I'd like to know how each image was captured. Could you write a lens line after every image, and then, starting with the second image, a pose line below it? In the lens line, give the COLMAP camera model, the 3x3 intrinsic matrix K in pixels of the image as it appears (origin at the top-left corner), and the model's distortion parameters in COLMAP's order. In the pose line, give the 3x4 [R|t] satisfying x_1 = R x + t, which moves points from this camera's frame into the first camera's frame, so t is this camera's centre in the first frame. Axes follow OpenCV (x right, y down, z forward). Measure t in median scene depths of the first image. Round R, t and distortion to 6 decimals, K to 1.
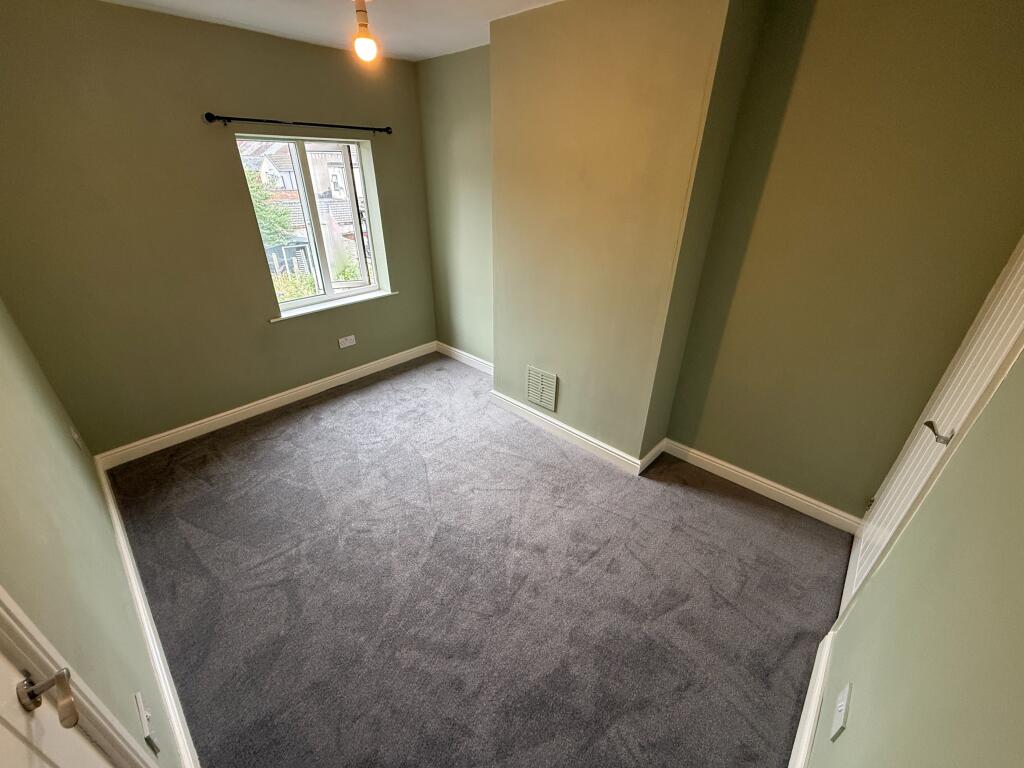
lens RADIAL K [[407.3, 0, 507.8], [0, 407.3, 384.5], [0, 0, 1]] dist [0.000719, -0.000419]
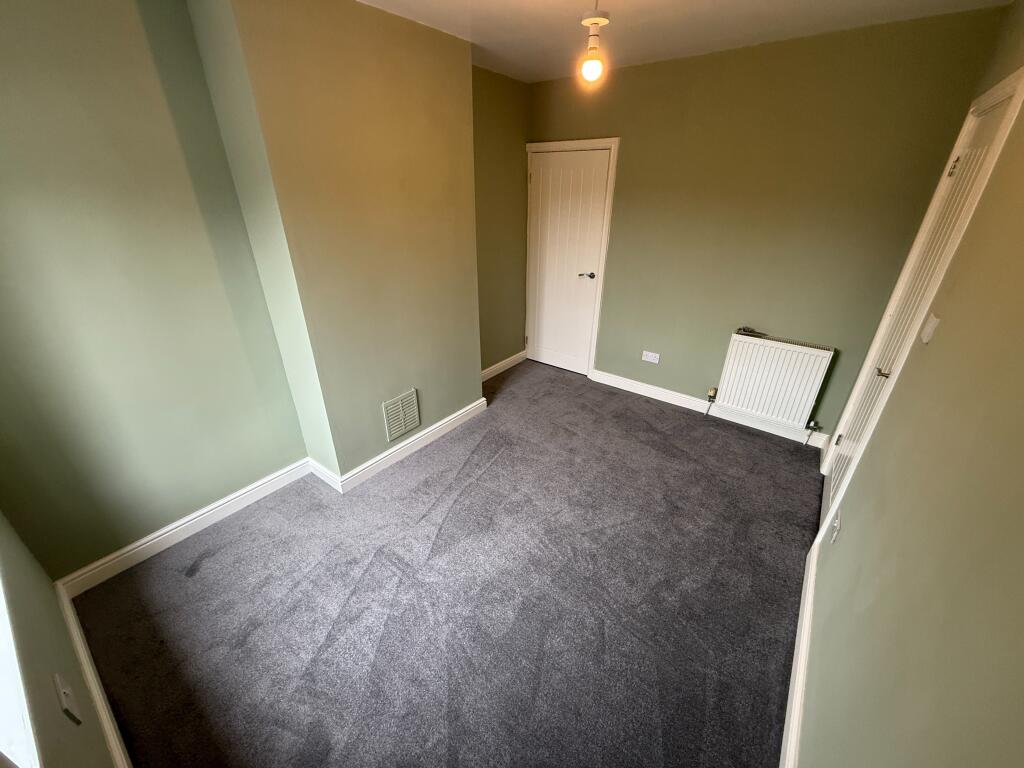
lens RADIAL K [[407.3, 0, 509.2], [0, 407.3, 383.4], [0, 0, 1]] dist [0.000719, -0.000419]
pose [[-0.106655, -0.439559, 0.891859, -0.867086], [0.459569, 0.773620, 0.436243, -0.397792], [-0.881715, 0.456398, 0.119498, 0.766420]]
